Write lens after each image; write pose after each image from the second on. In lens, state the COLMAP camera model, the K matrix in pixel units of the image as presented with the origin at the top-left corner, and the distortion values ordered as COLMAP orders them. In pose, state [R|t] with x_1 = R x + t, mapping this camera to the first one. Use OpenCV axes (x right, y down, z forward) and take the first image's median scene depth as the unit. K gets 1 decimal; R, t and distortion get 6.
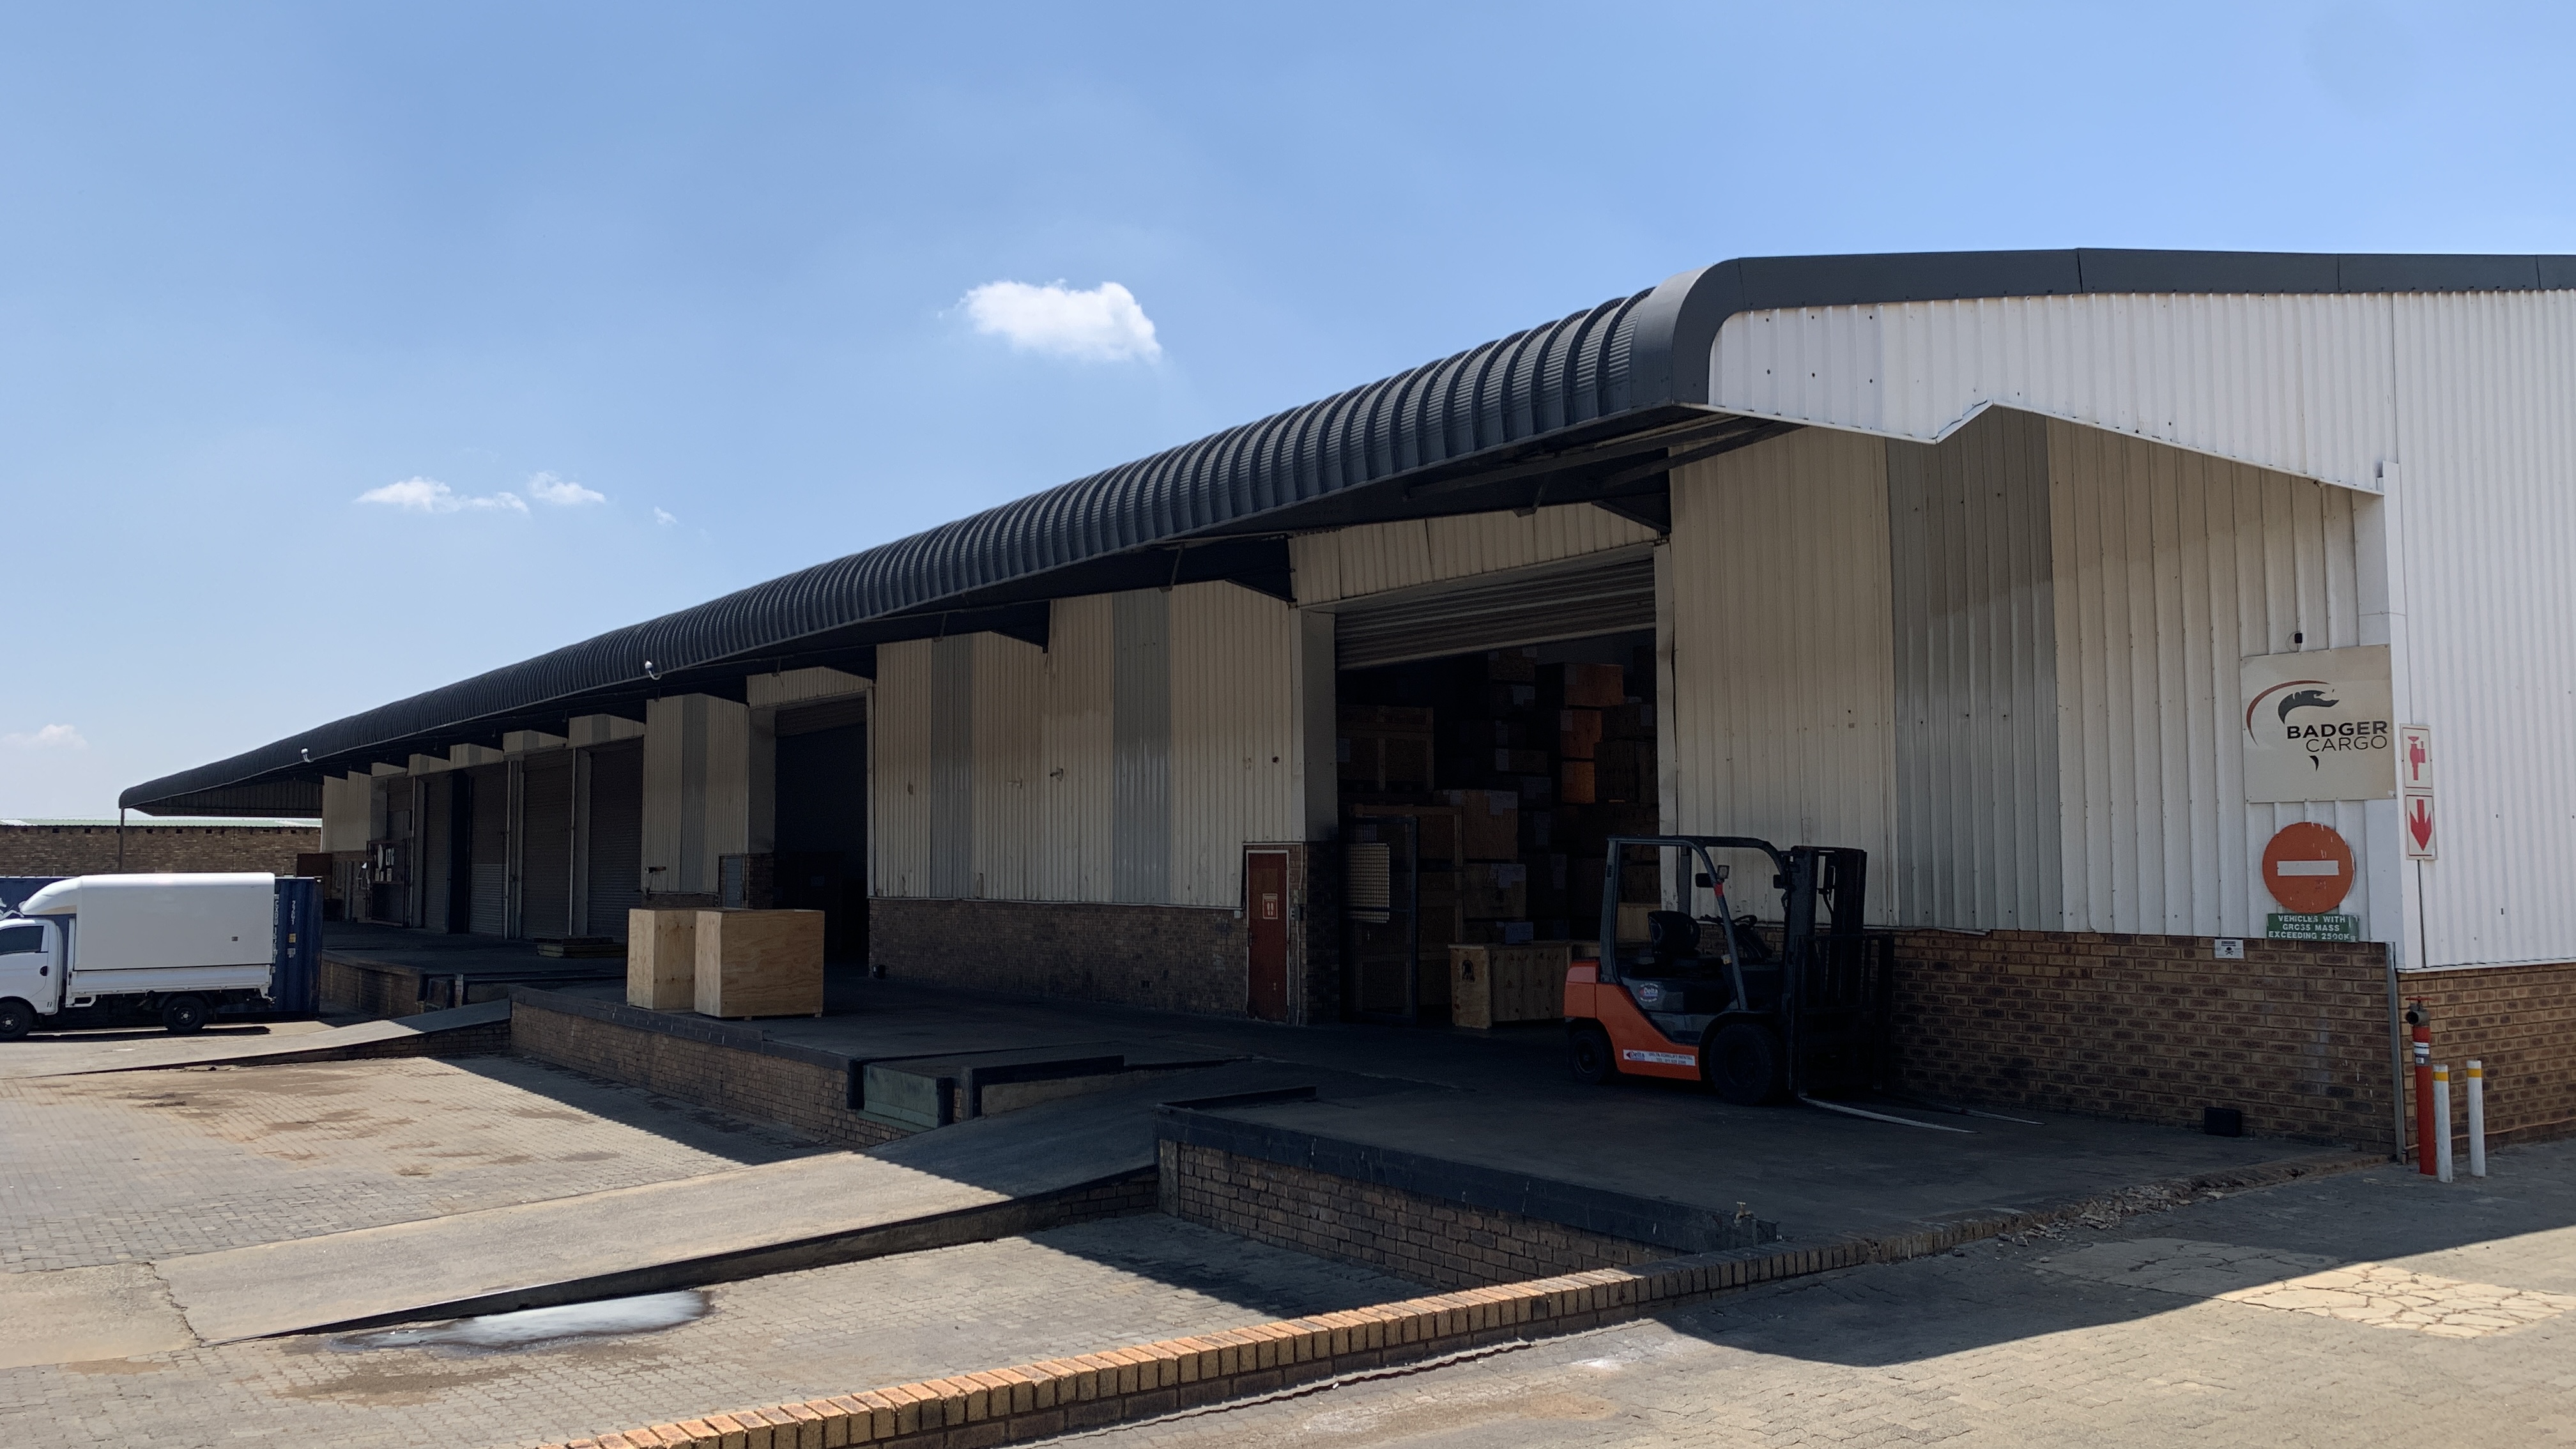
lens RADIAL K [[1964.9, 0, 1307.5], [0, 1964.9, 711.0], [0, 0, 1]] dist [0.037066, -0.044526]
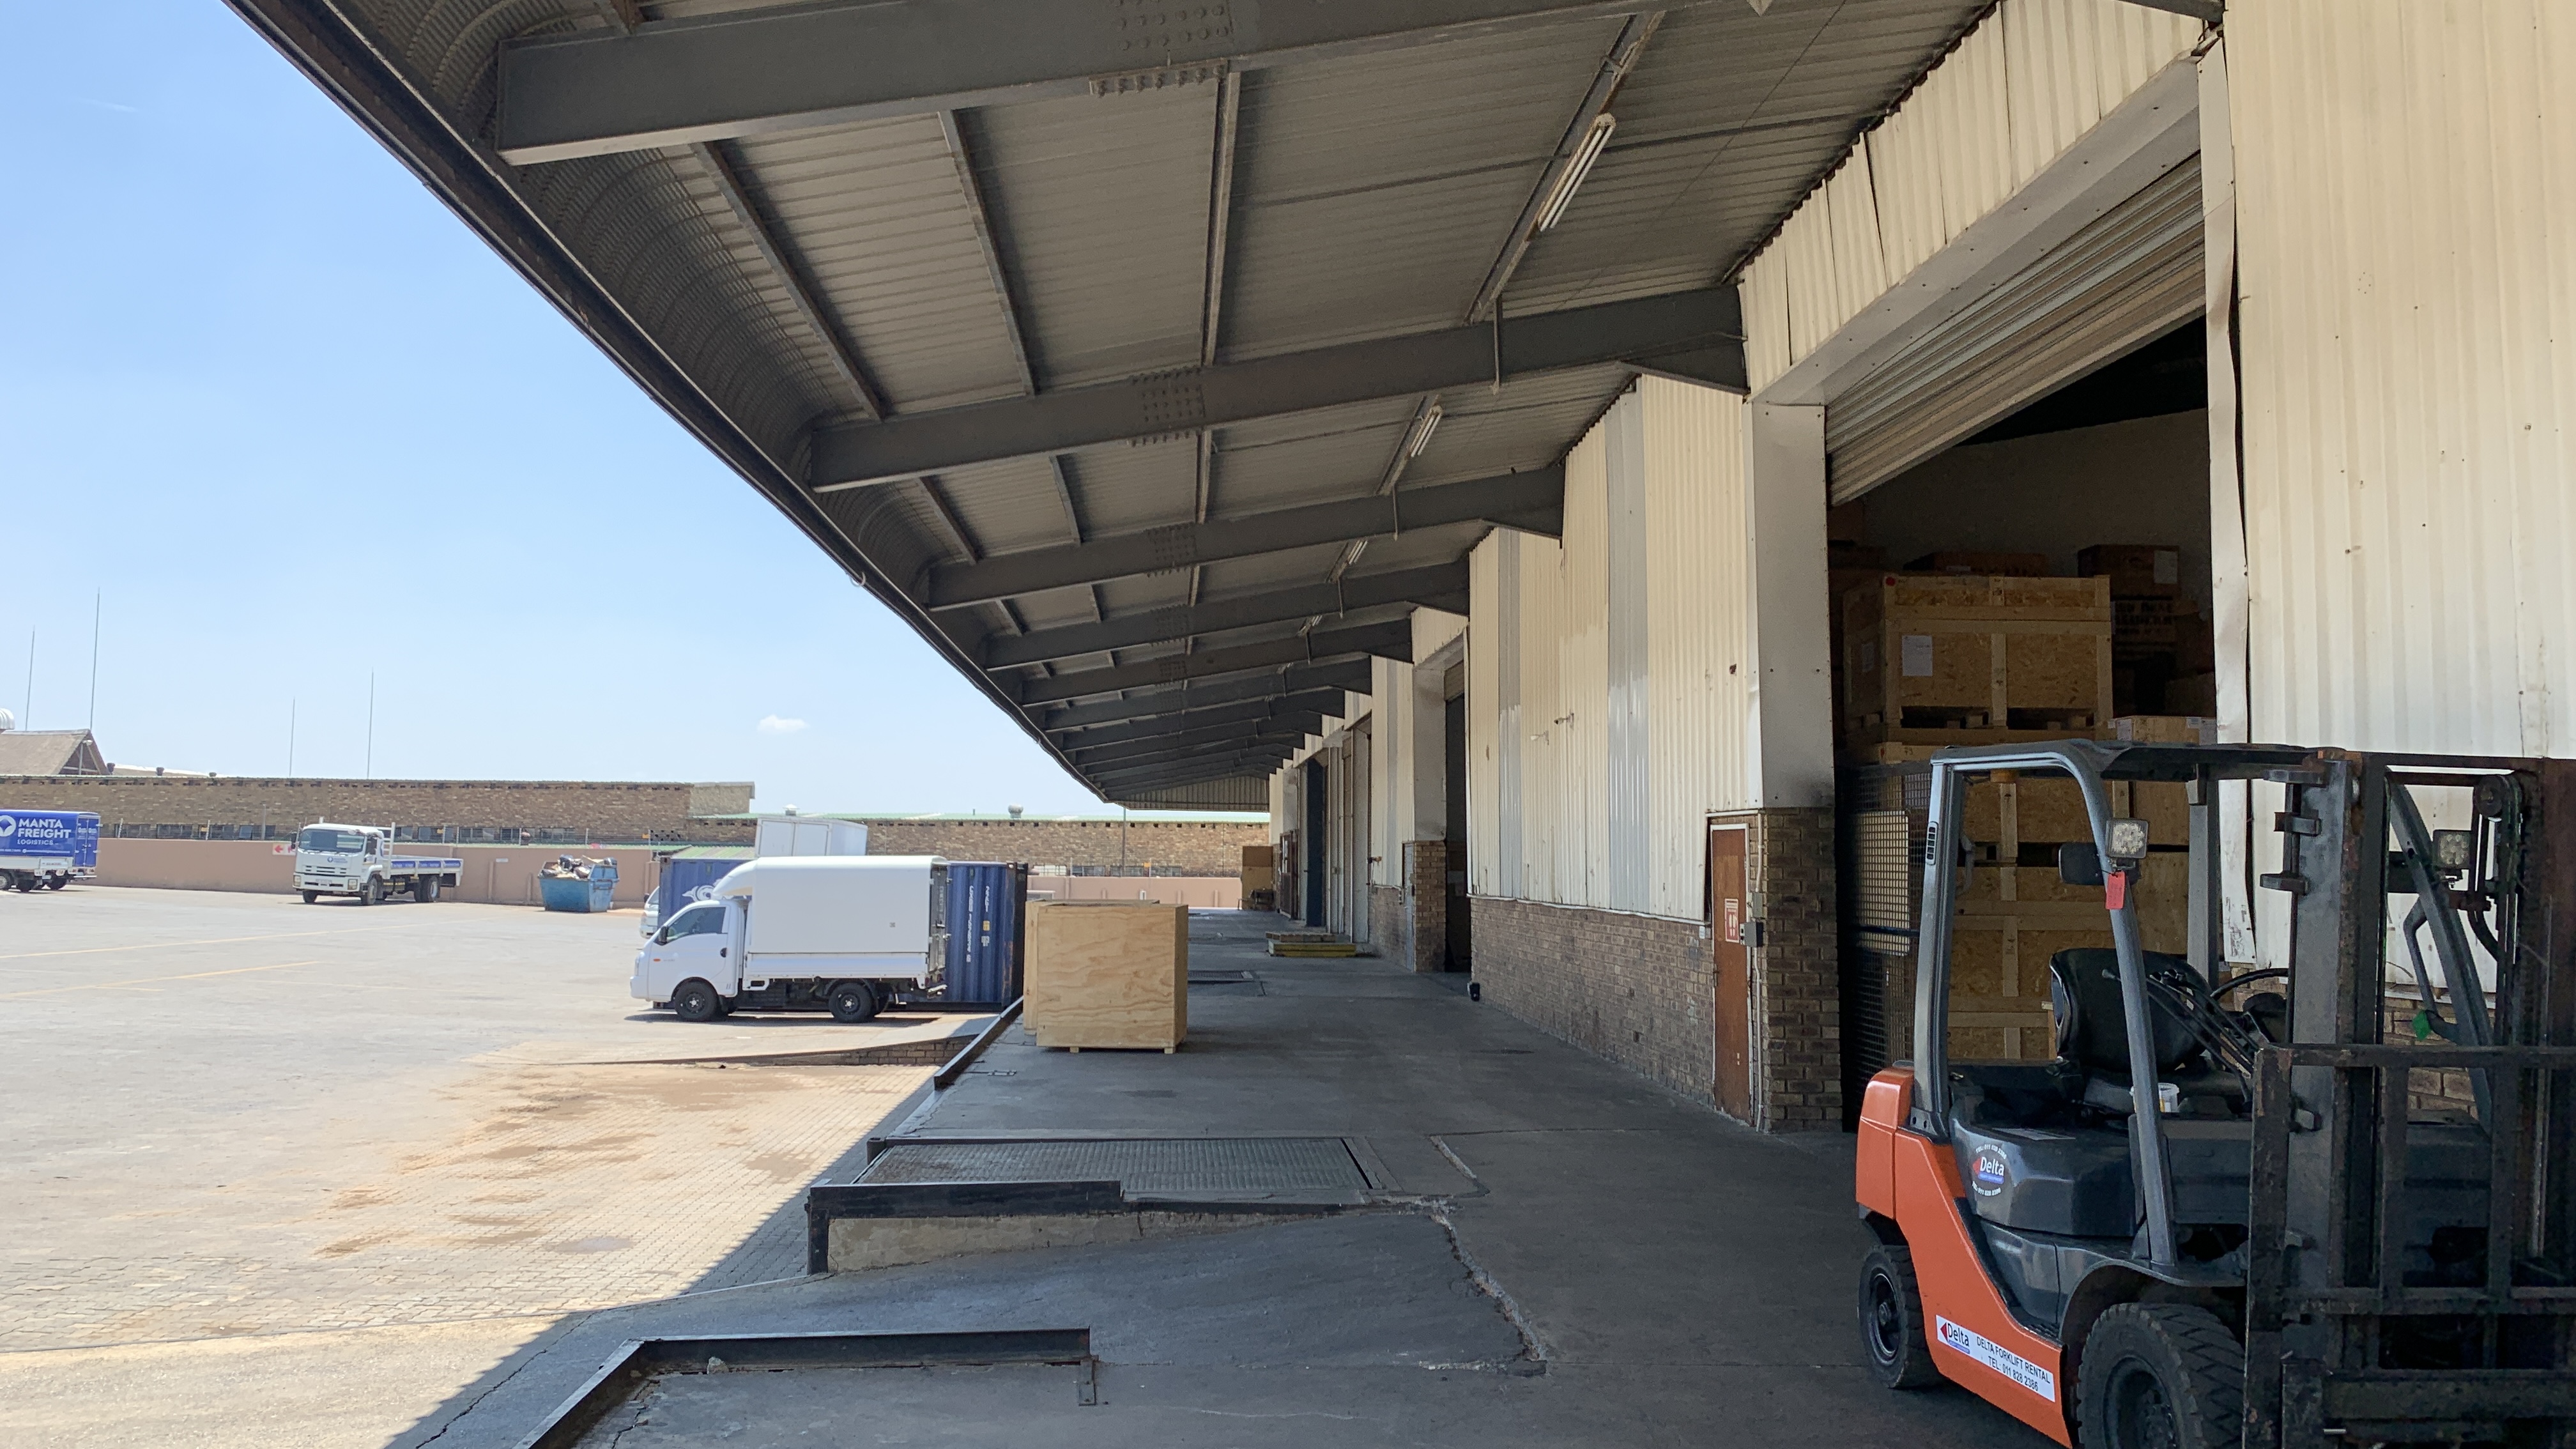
lens RADIAL K [[1964.9, 0, 1302.3], [0, 1964.9, 721.6], [0, 0, 1]] dist [0.037066, -0.044526]
pose [[0.849746, -0.026419, -0.526530, 0.241239], [0.027720, 0.999601, -0.005418, 0.053098], [0.526463, -0.009992, 0.850139, 0.572945]]
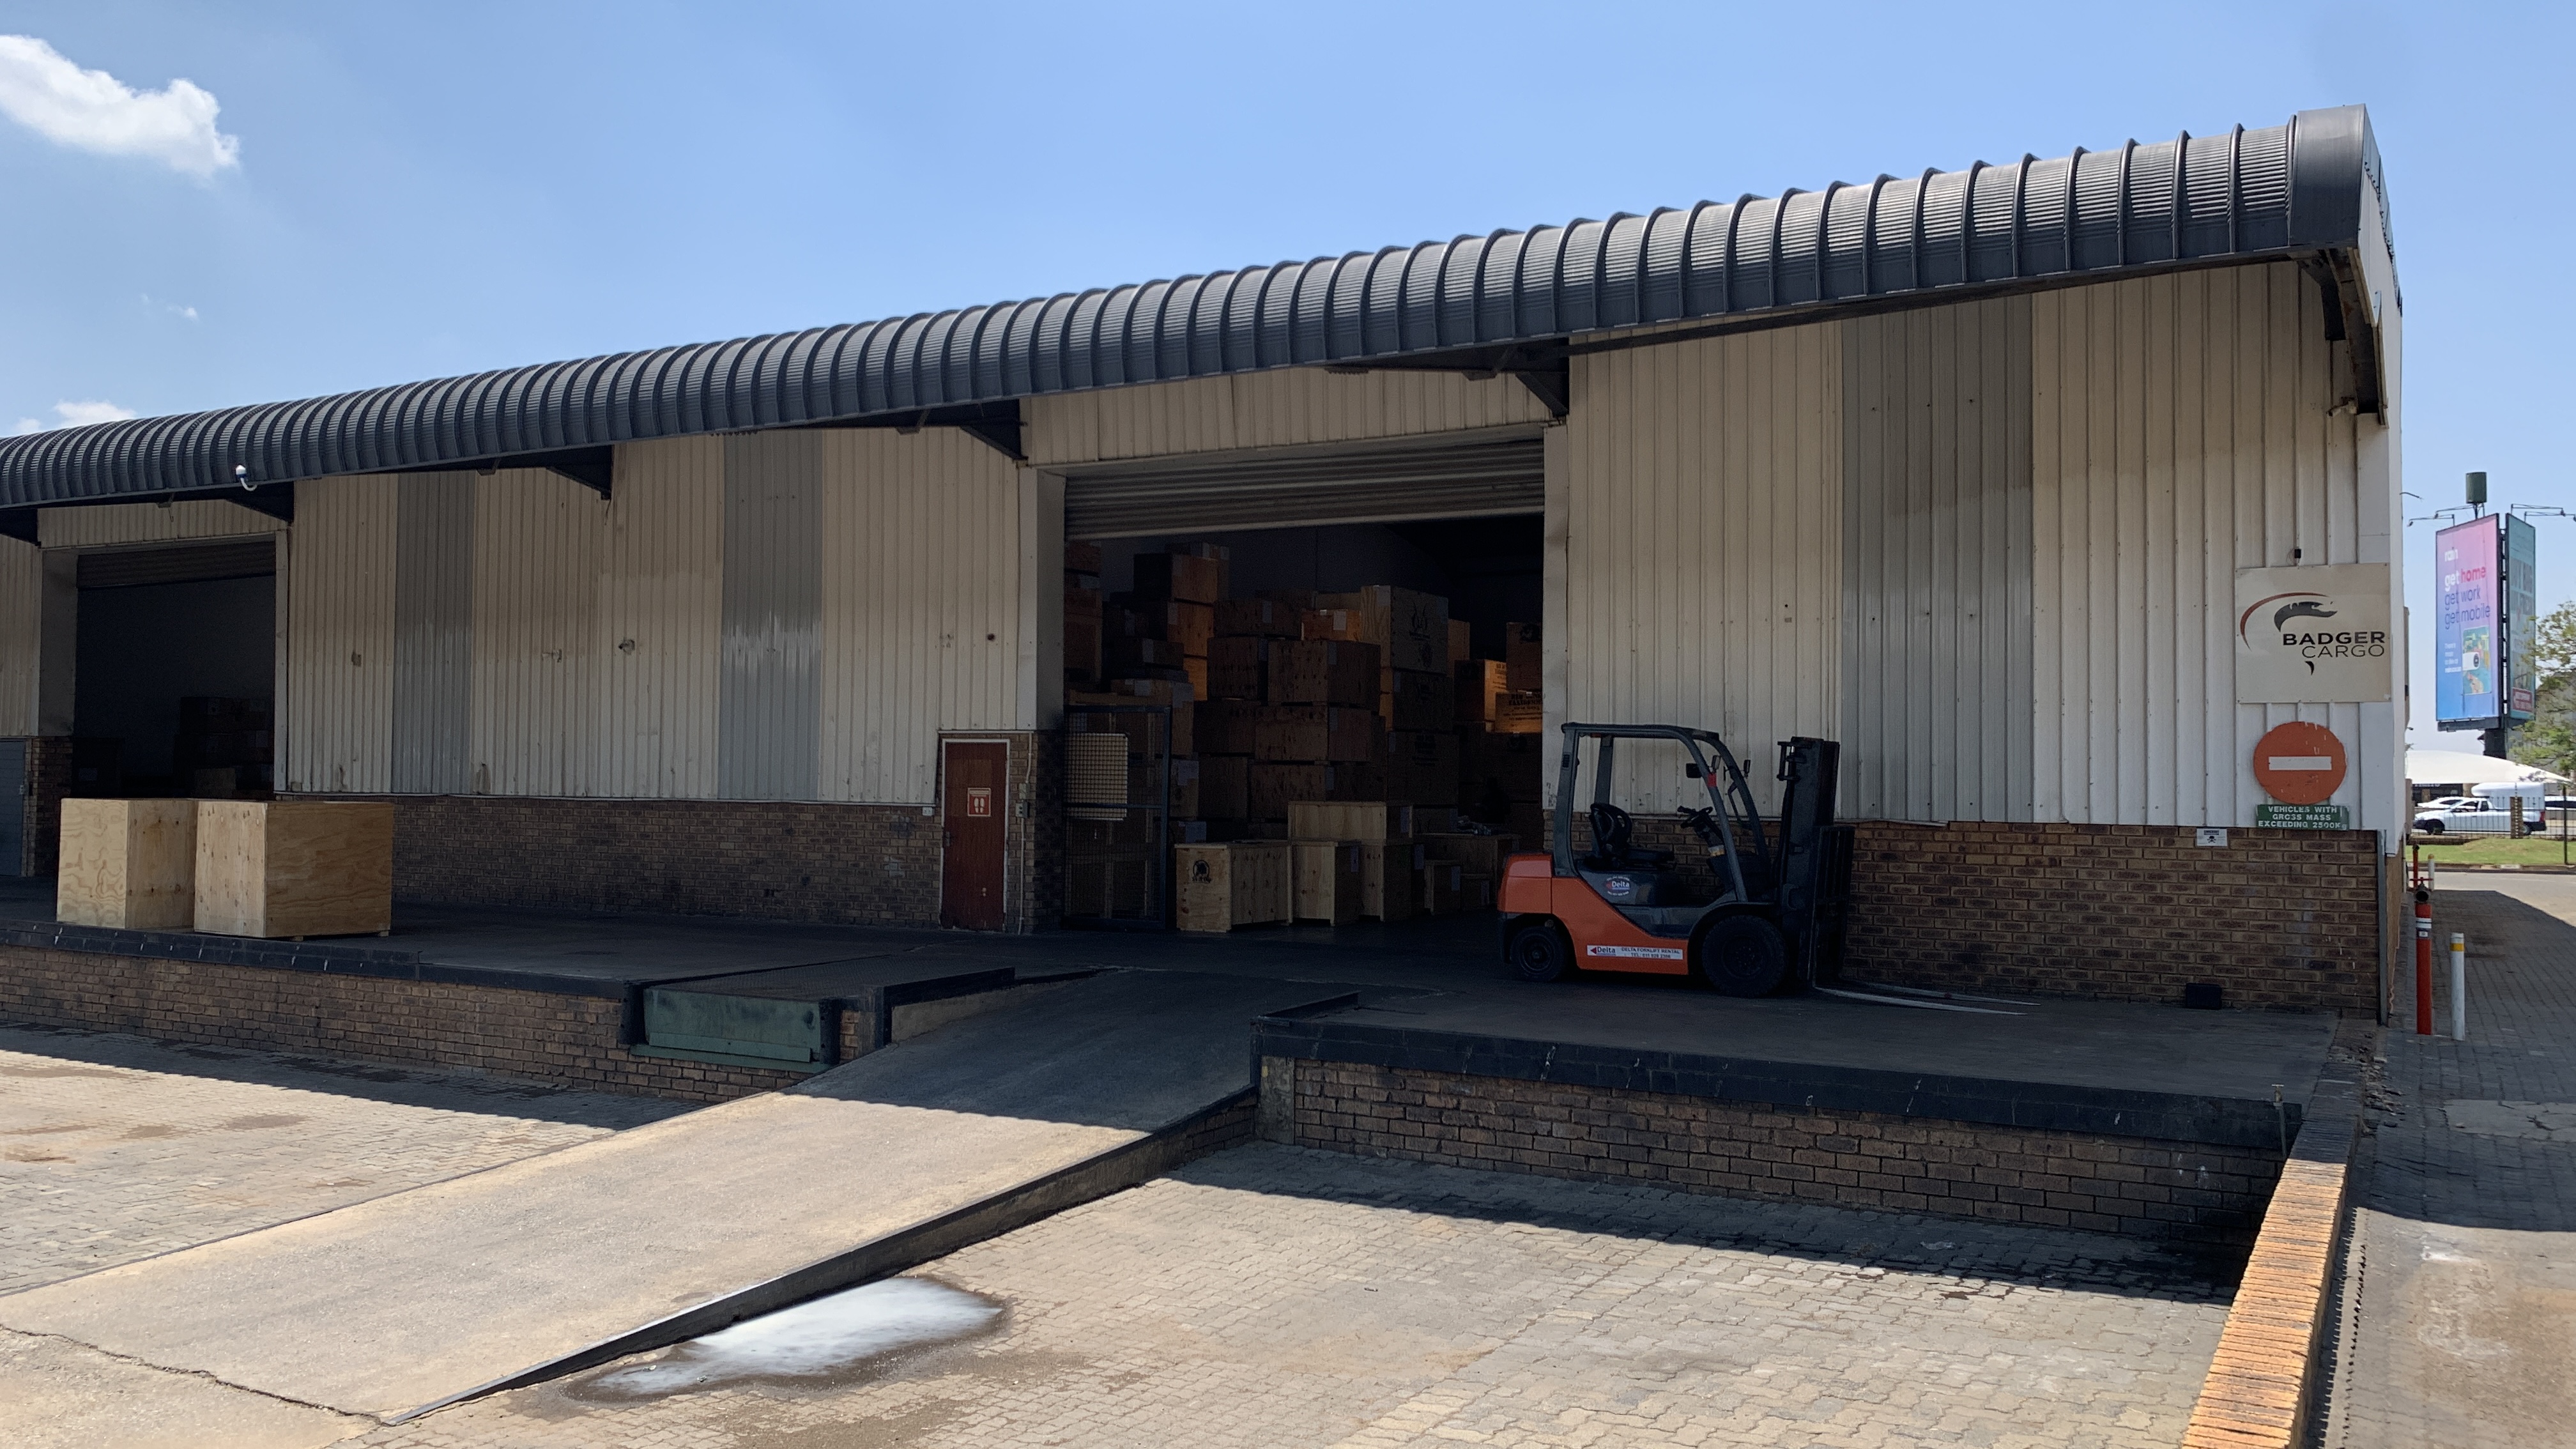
lens RADIAL K [[1964.9, 0, 1286.8], [0, 1964.9, 711.9], [0, 0, 1]] dist [0.037066, -0.044526]
pose [[0.907691, 0.028449, 0.418674, -0.351420], [-0.046197, 0.998410, 0.032313, 0.031373], [-0.417089, -0.048672, 0.907562, 0.181645]]
